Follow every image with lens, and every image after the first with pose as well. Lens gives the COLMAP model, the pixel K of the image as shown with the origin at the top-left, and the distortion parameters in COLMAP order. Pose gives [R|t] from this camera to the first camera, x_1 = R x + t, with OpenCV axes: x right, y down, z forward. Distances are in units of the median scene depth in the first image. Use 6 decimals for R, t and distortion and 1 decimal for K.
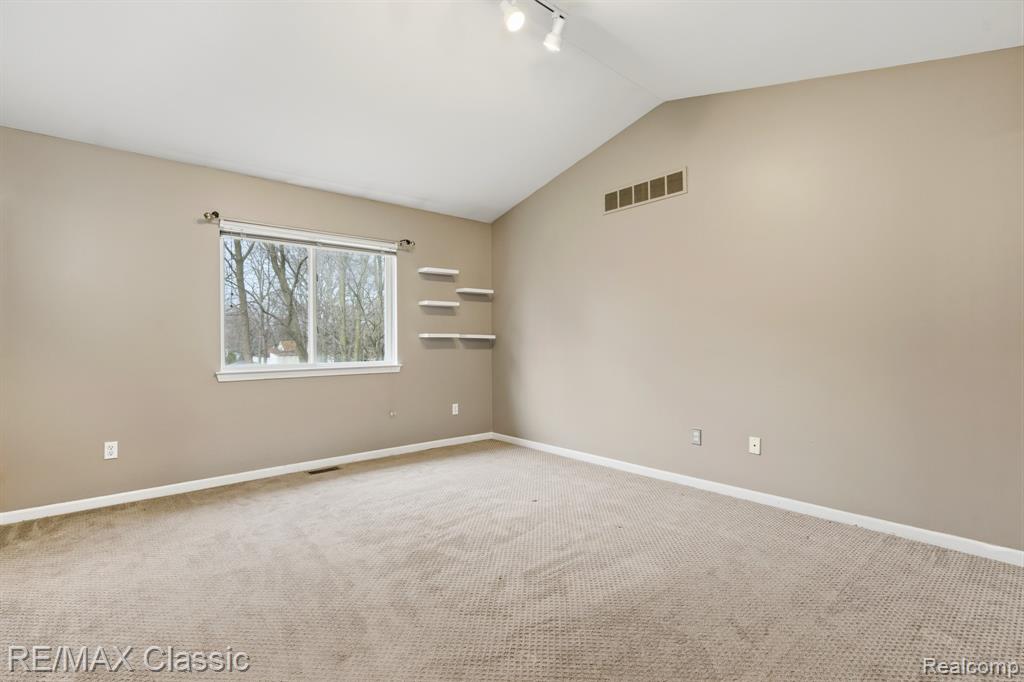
lens RADIAL K [[511.9, 0, 510.7], [0, 511.9, 330.5], [0, 0, 1]] dist [-0.014399, -0.000706]
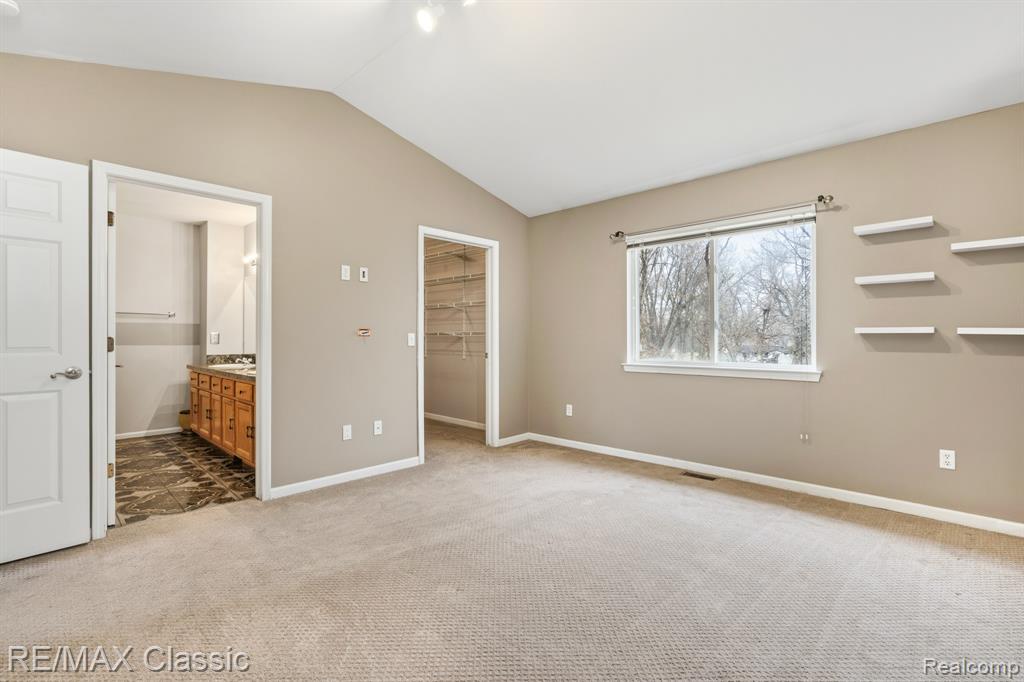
lens RADIAL K [[474.3, 0, 509.3], [0, 474.3, 325.3], [0, 0, 1]] dist [-0.001698, 0.000432]
pose [[0.062066, -0.033152, -0.997521, 0.511953], [0.004376, 0.999448, -0.032944, 0.027220], [0.998062, -0.002321, 0.062177, 0.638485]]
